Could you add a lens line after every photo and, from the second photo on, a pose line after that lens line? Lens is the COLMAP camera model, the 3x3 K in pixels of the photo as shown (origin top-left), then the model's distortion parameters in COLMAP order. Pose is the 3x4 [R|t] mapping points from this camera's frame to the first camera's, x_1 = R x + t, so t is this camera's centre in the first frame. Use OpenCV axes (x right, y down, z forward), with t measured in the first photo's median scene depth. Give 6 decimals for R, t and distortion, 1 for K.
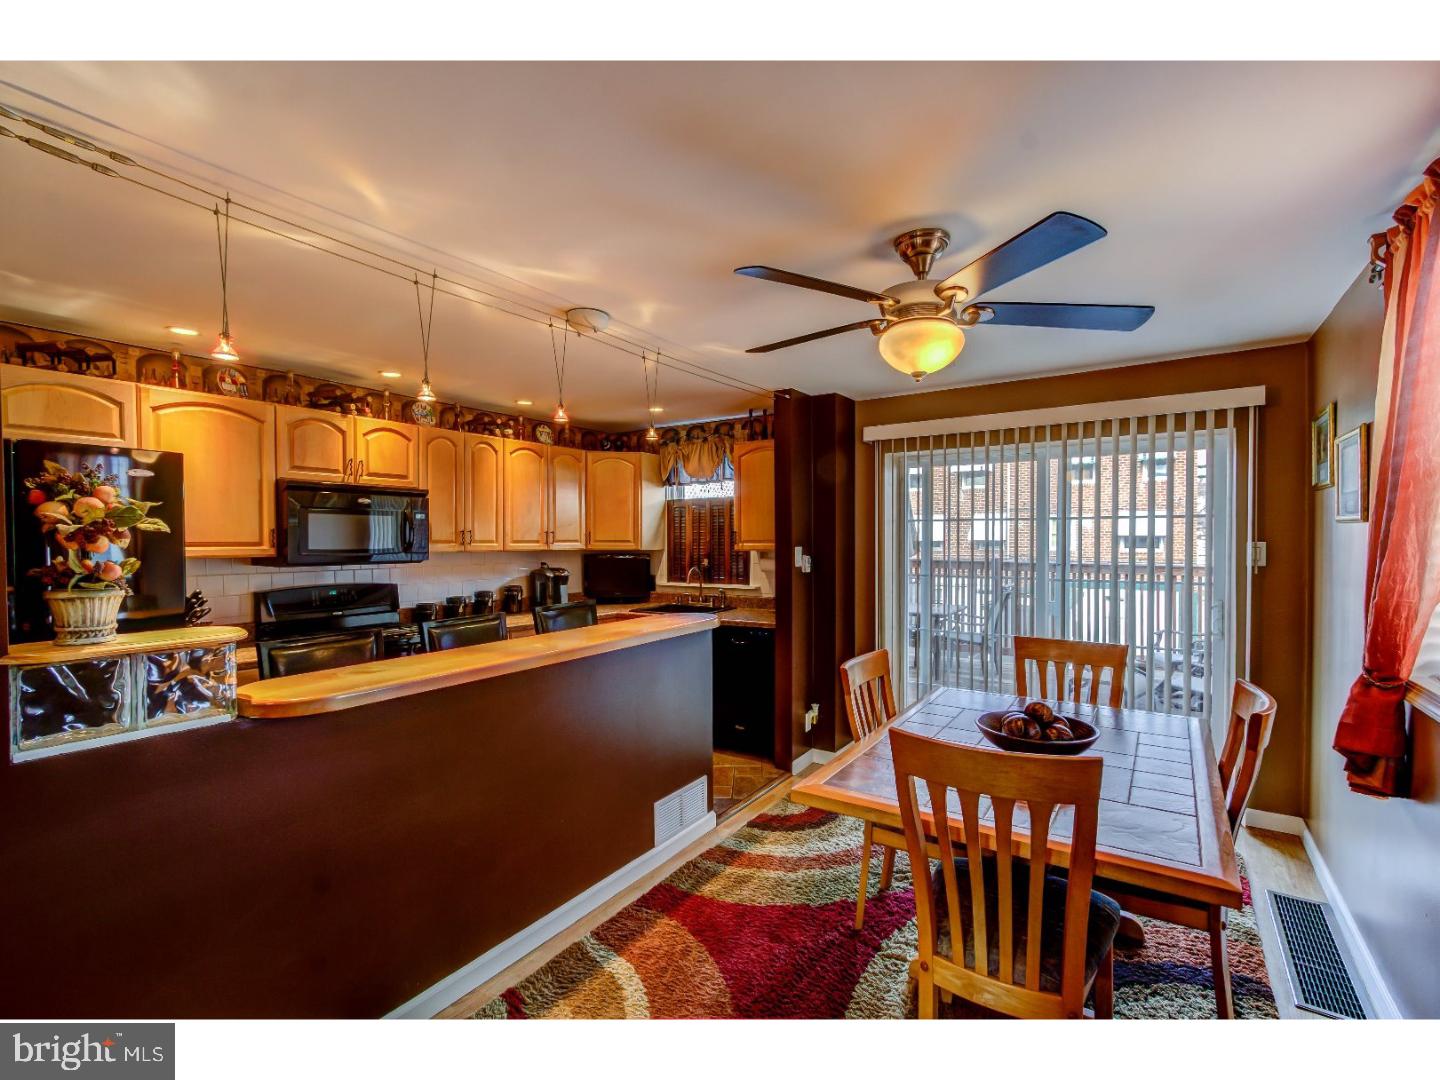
lens RADIAL K [[661.6, 0, 720.2], [0, 661.6, 548.0], [0, 0, 1]] dist [-0.000459, 0.001600]
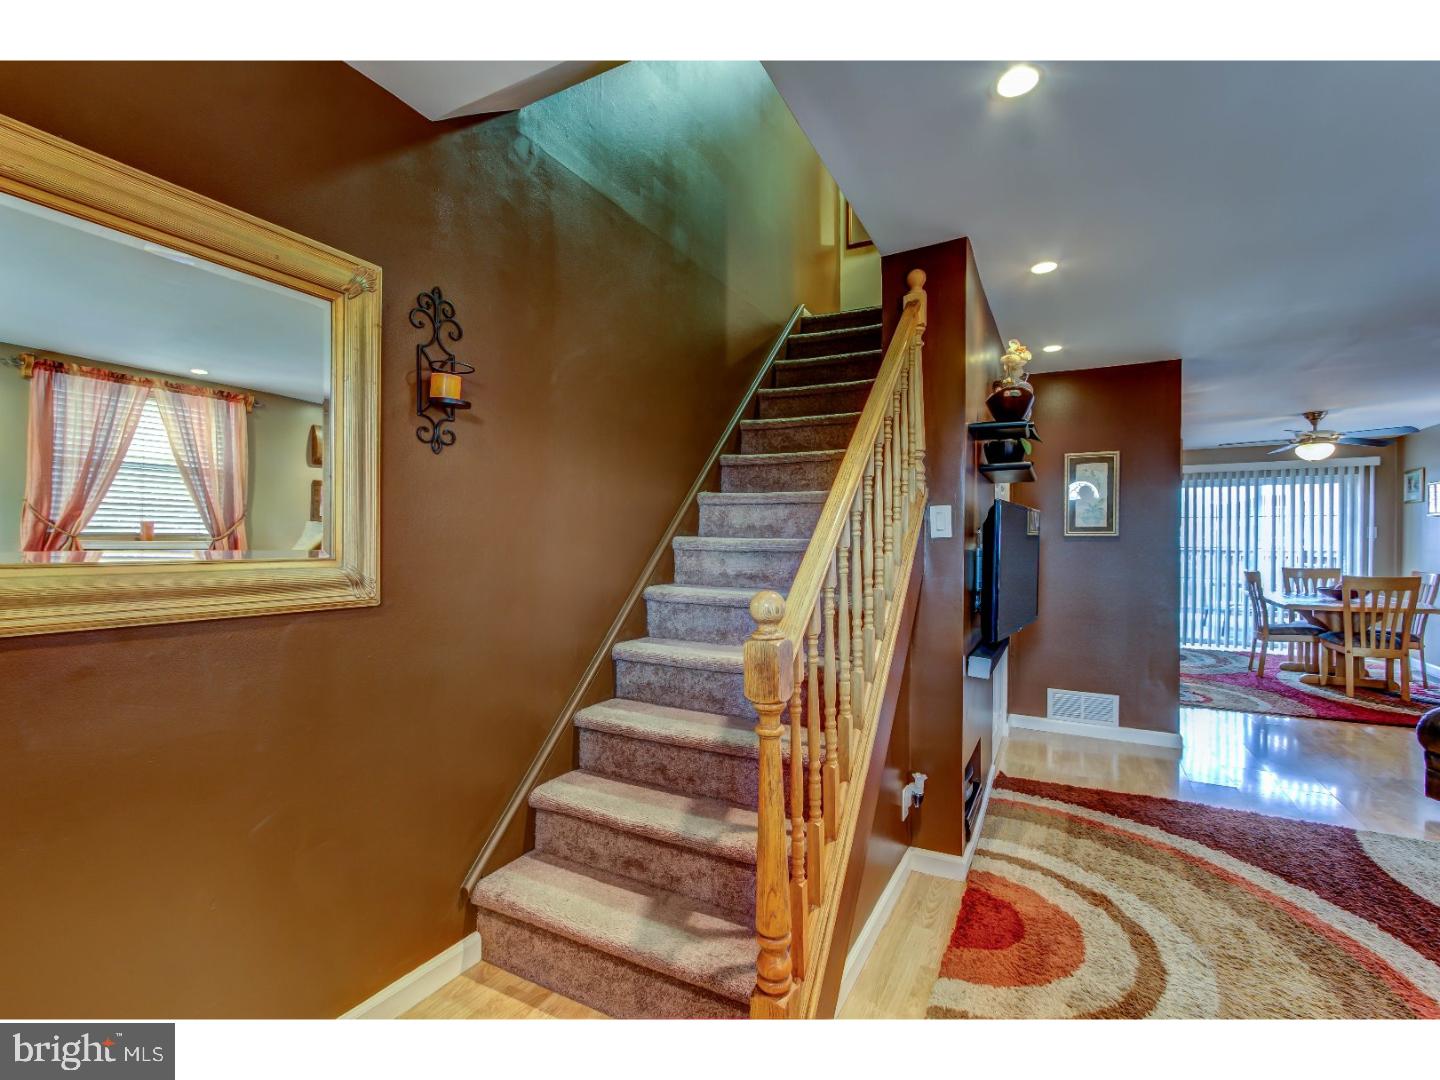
lens RADIAL K [[654.7, 0, 714.1], [0, 654.7, 548.5], [0, 0, 1]] dist [-0.000911, 0.000207]
pose [[0.996233, 0.009452, 0.086201, -1.184263], [-0.008797, 0.999930, -0.007974, 0.074046], [-0.086271, 0.007186, 0.996246, -0.738710]]
